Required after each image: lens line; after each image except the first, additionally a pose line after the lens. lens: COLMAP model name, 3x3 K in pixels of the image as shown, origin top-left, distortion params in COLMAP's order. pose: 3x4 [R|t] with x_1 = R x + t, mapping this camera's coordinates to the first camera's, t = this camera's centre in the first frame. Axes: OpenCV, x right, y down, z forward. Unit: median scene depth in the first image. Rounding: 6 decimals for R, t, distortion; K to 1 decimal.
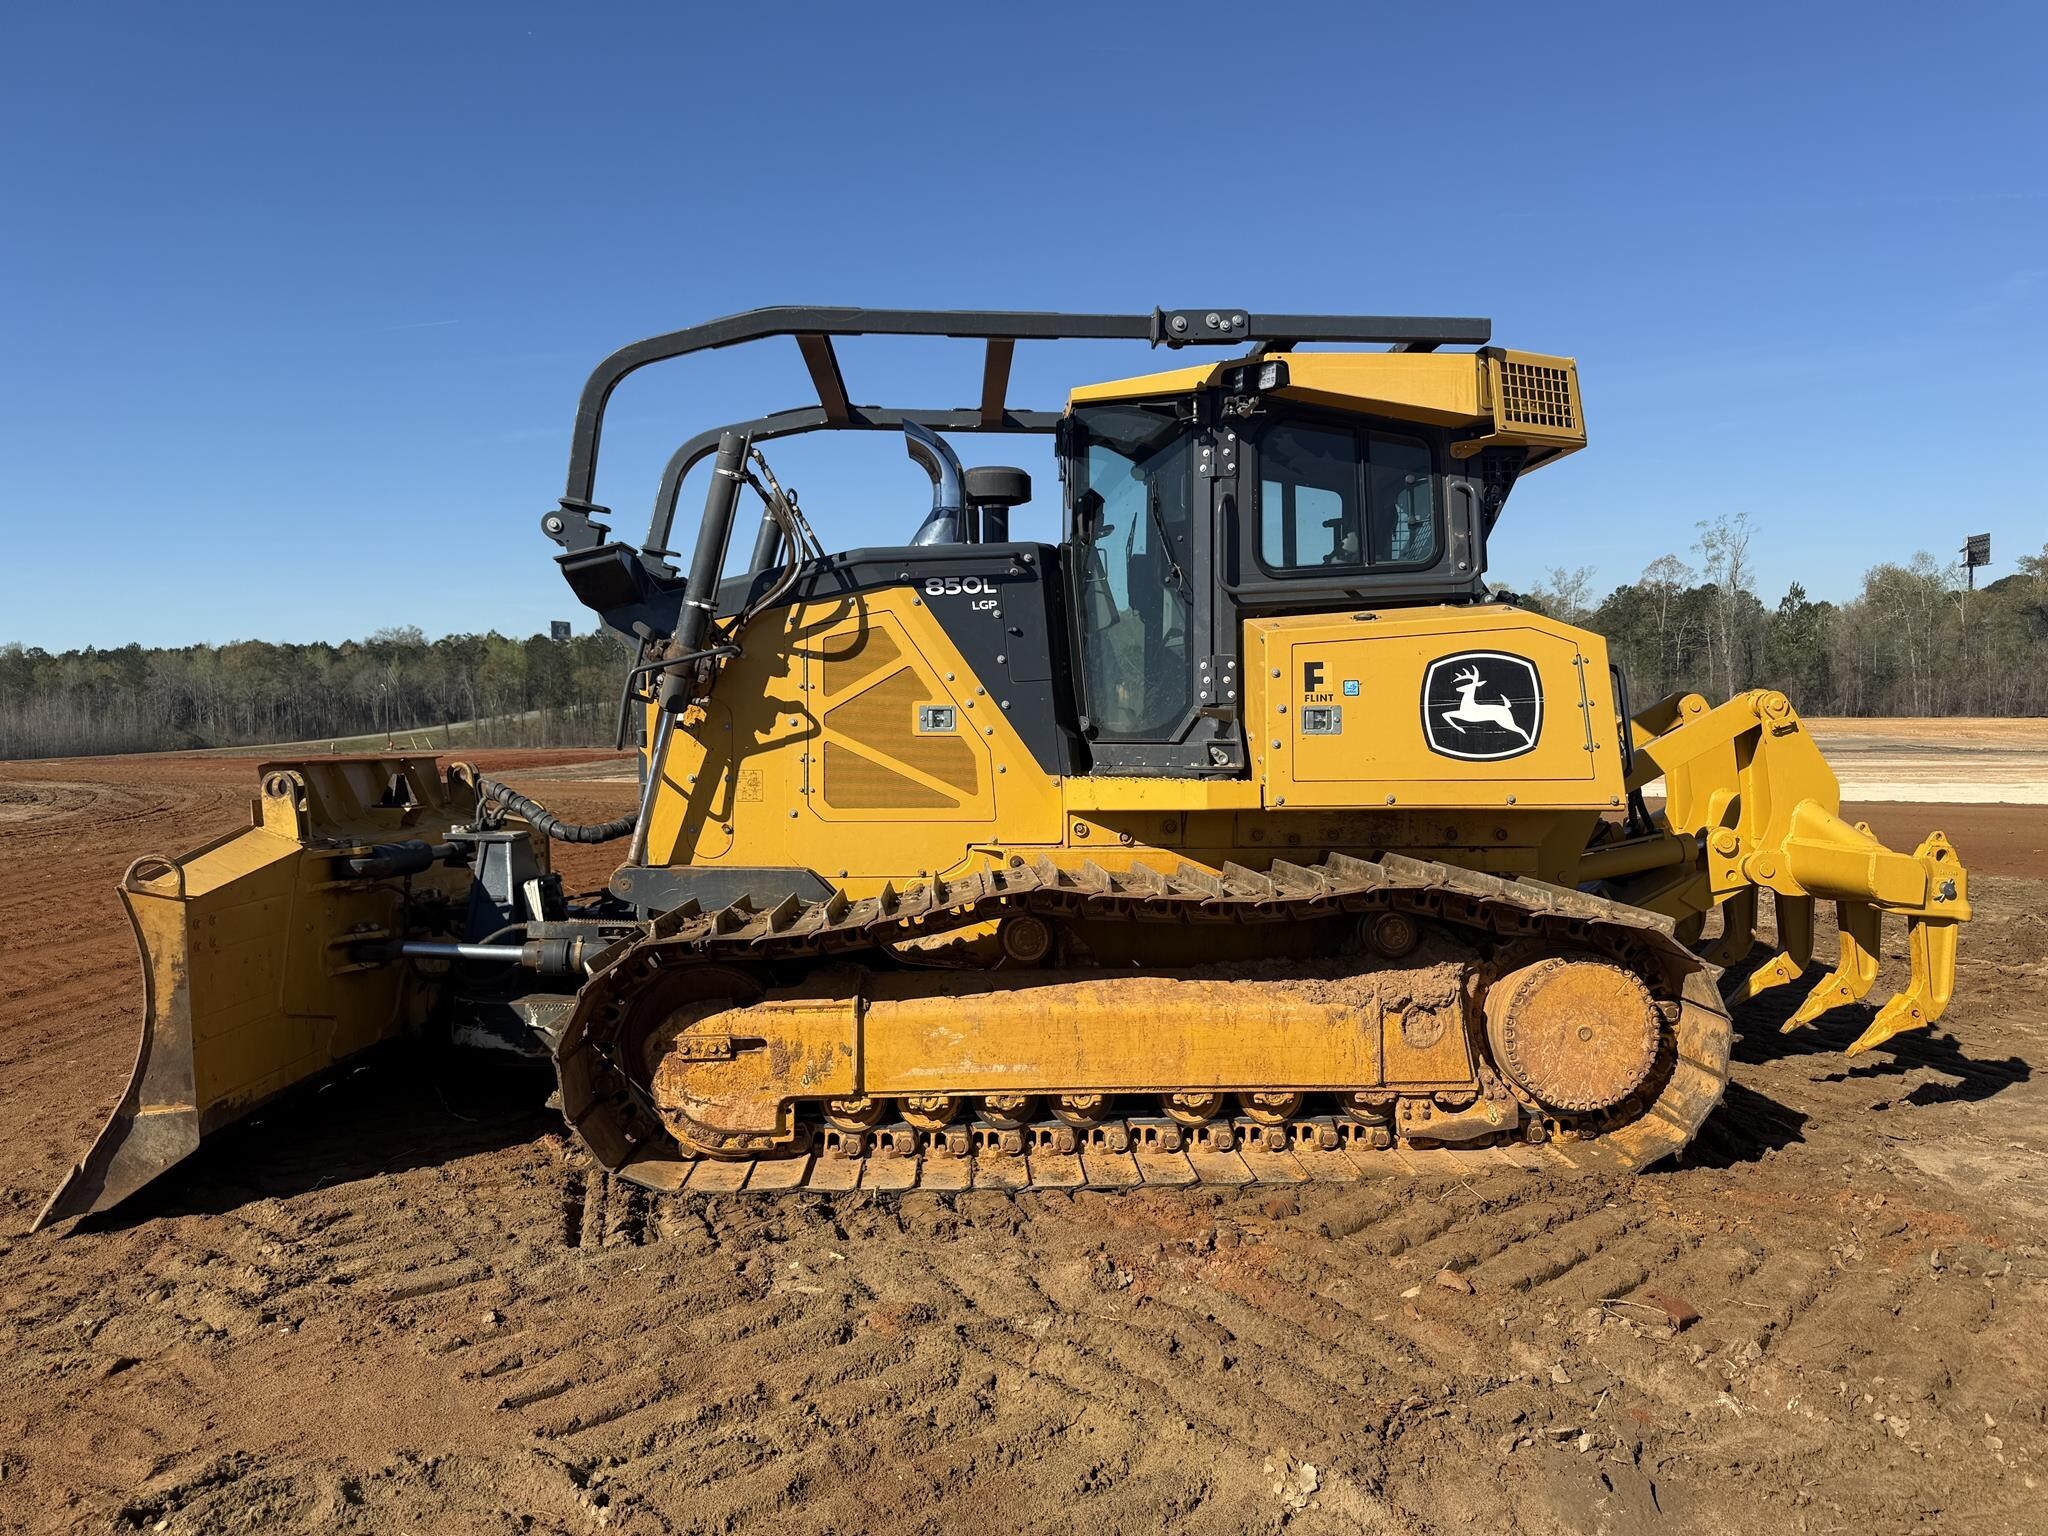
lens RADIAL K [[1437.7, 0, 1025.5], [0, 1437.7, 776.1], [0, 0, 1]] dist [0.126191, -0.207711]
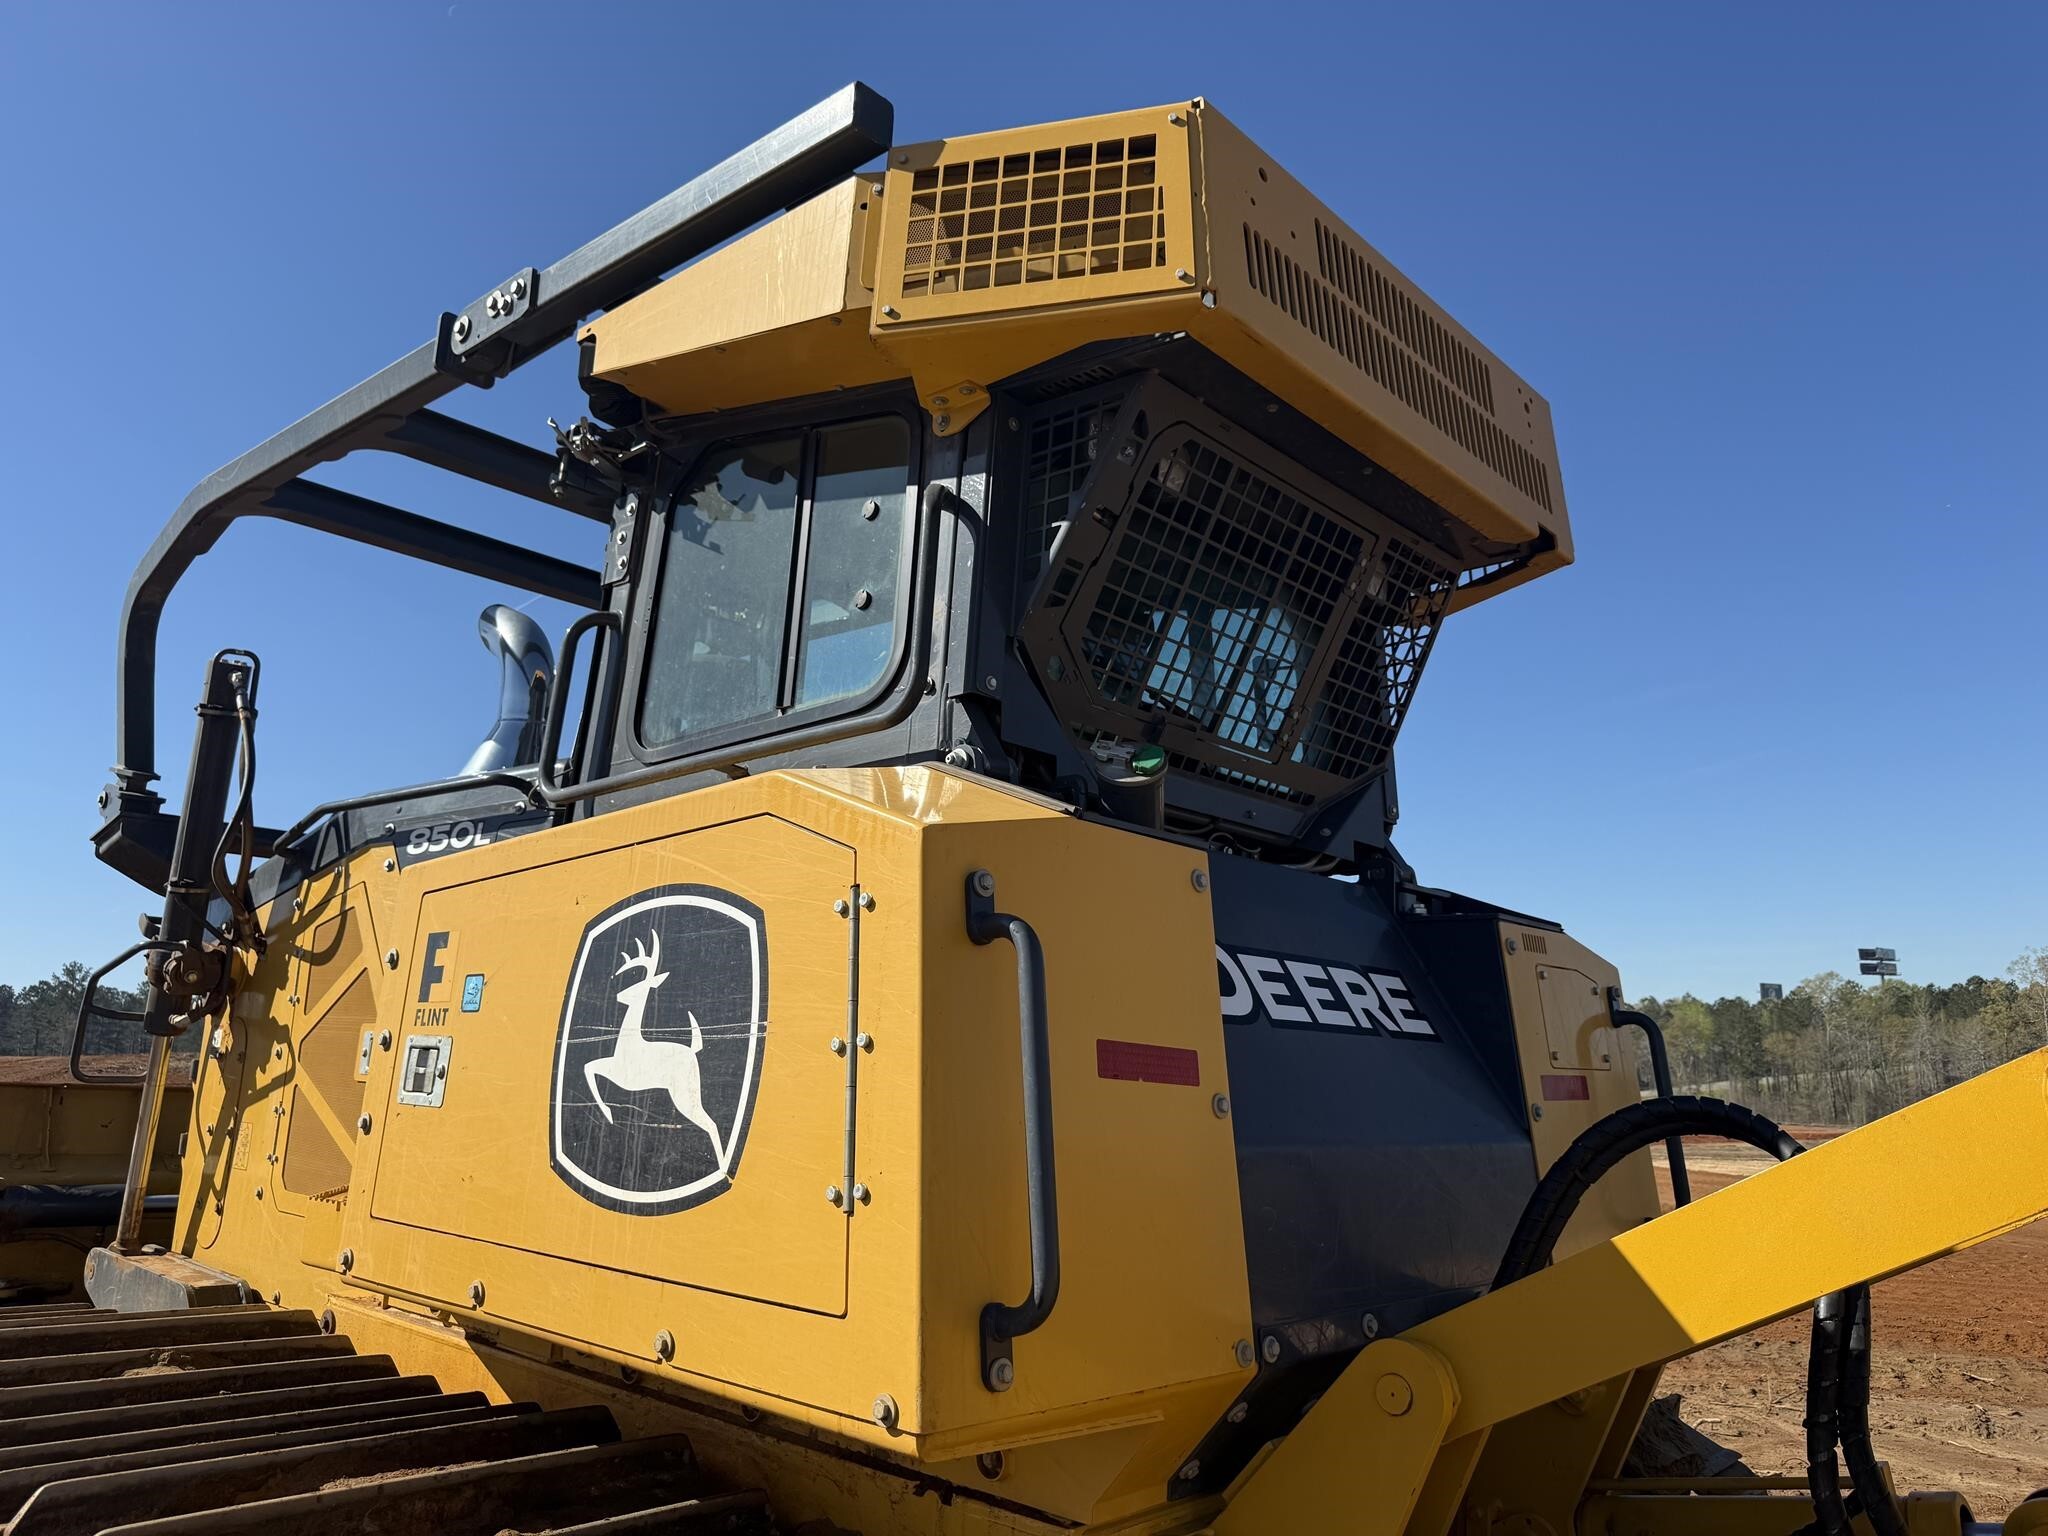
lens RADIAL K [[1437.7, 0, 1025.5], [0, 1437.7, 776.1], [0, 0, 1]] dist [0.126191, -0.207711]
pose [[0.705703, -0.108056, -0.700220, 0.555737], [-0.067242, 0.973626, -0.218016, -0.036455], [0.705310, 0.200939, 0.679825, 0.722146]]
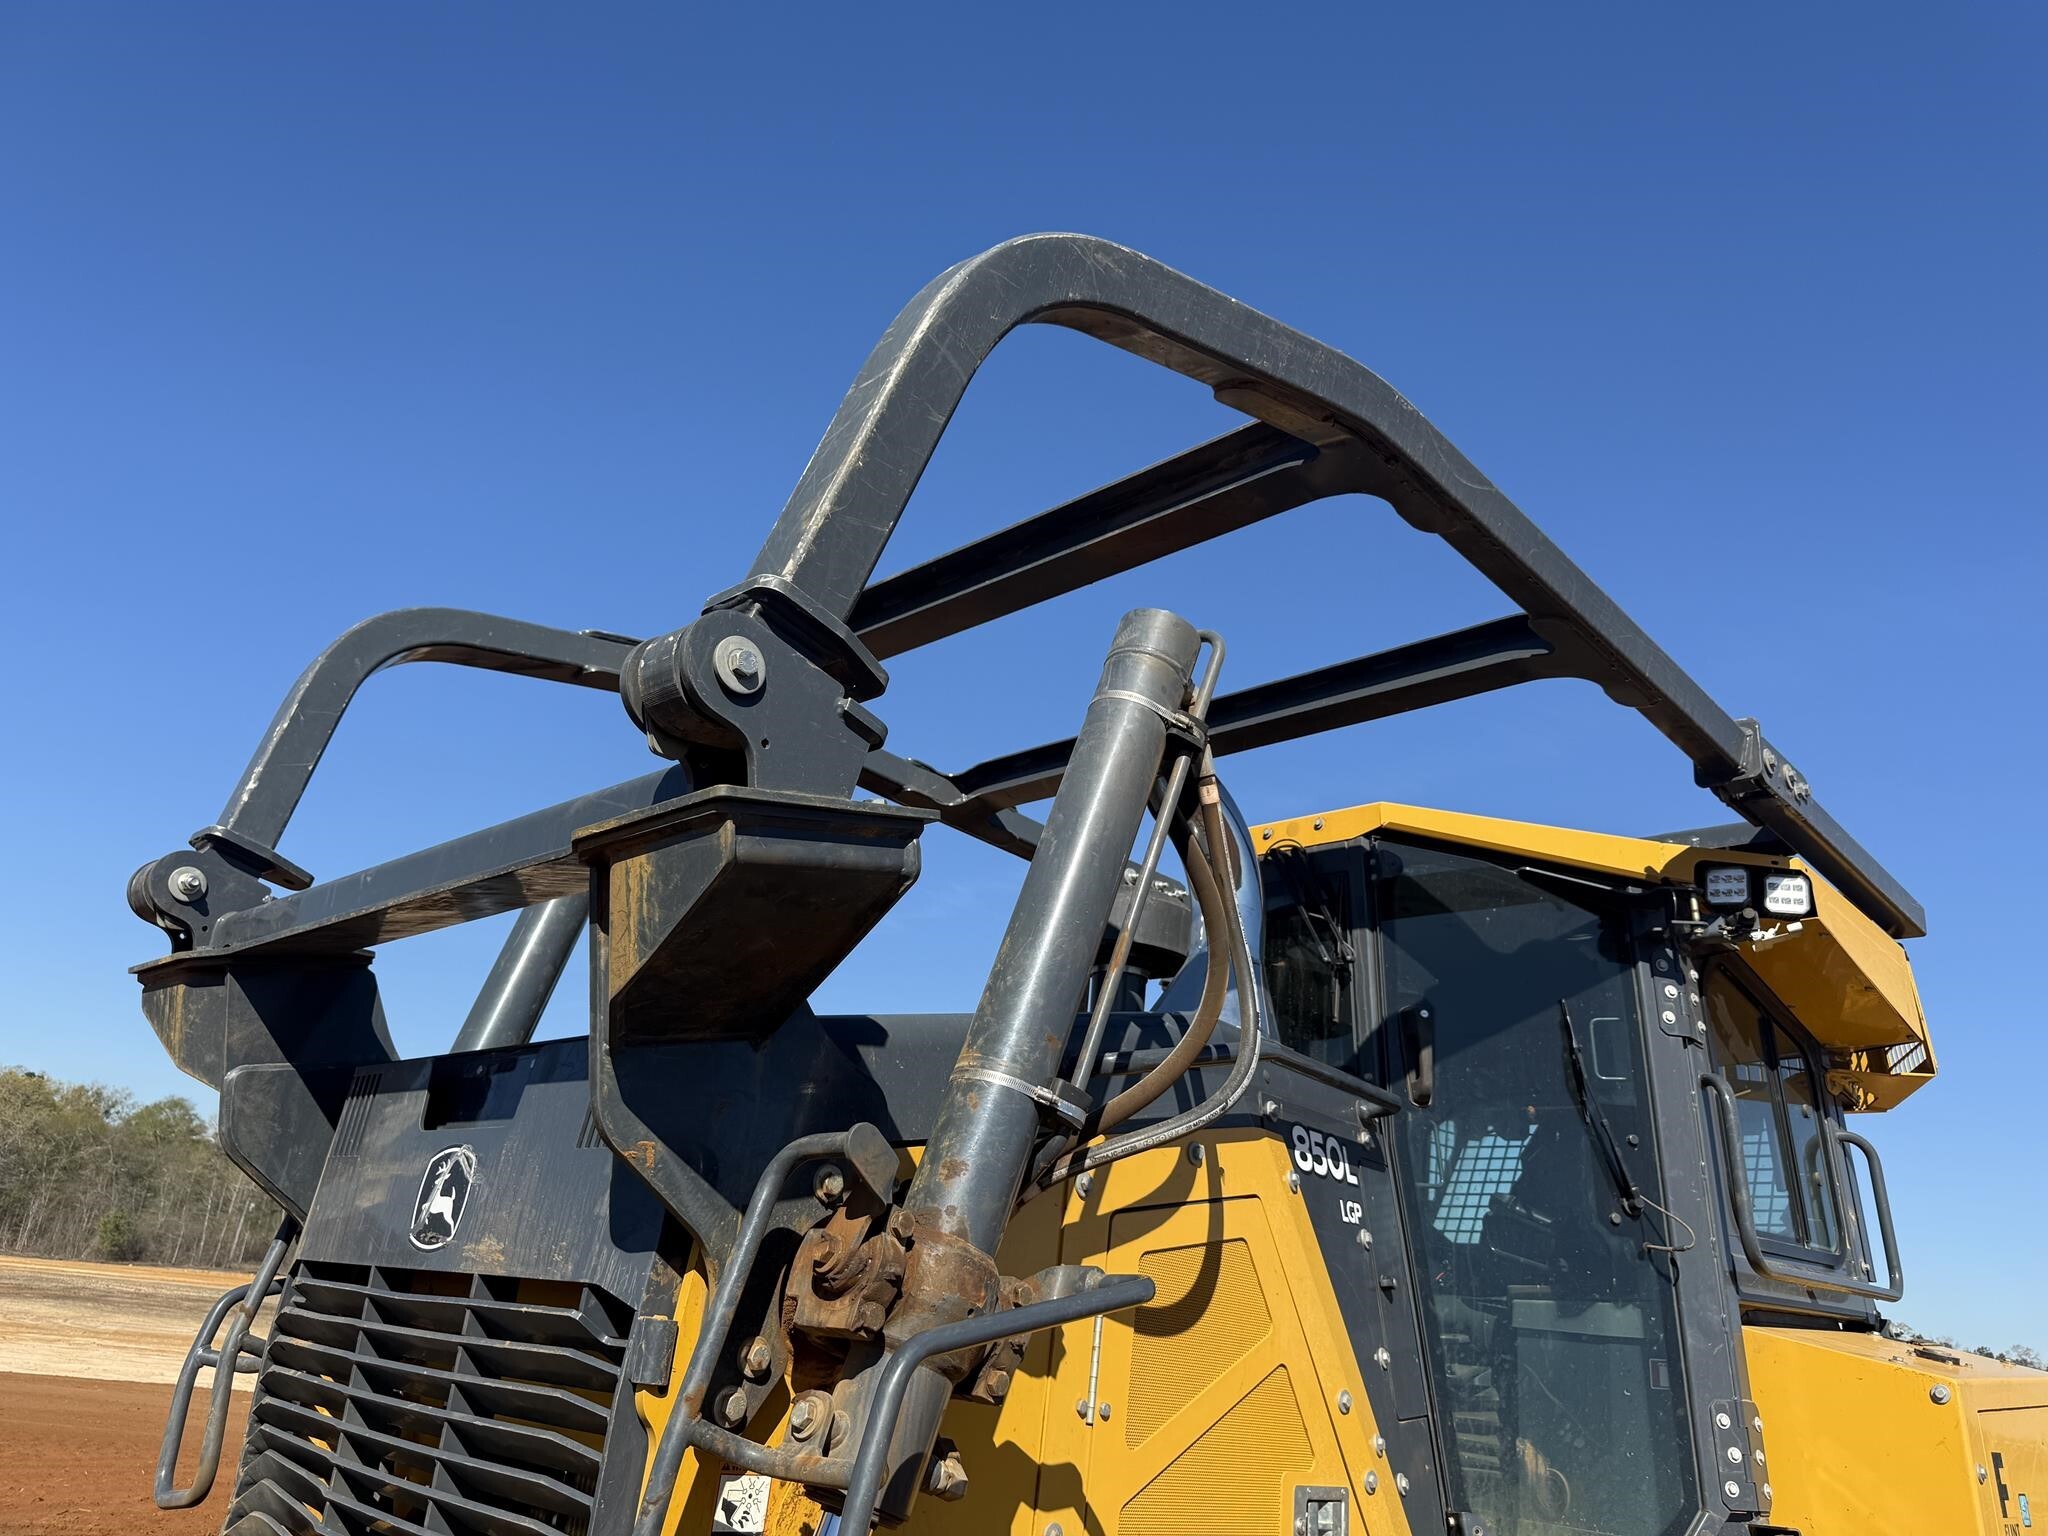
lens RADIAL K [[1447.4, 0, 1044.8], [0, 1447.4, 759.7], [0, 0, 1]] dist [0.047381, -0.055609]
pose [[0.719425, 0.331625, 0.610289, -0.382314], [-0.075286, 0.910712, -0.406123, -0.059087], [-0.690478, 0.246228, 0.680155, 0.725113]]
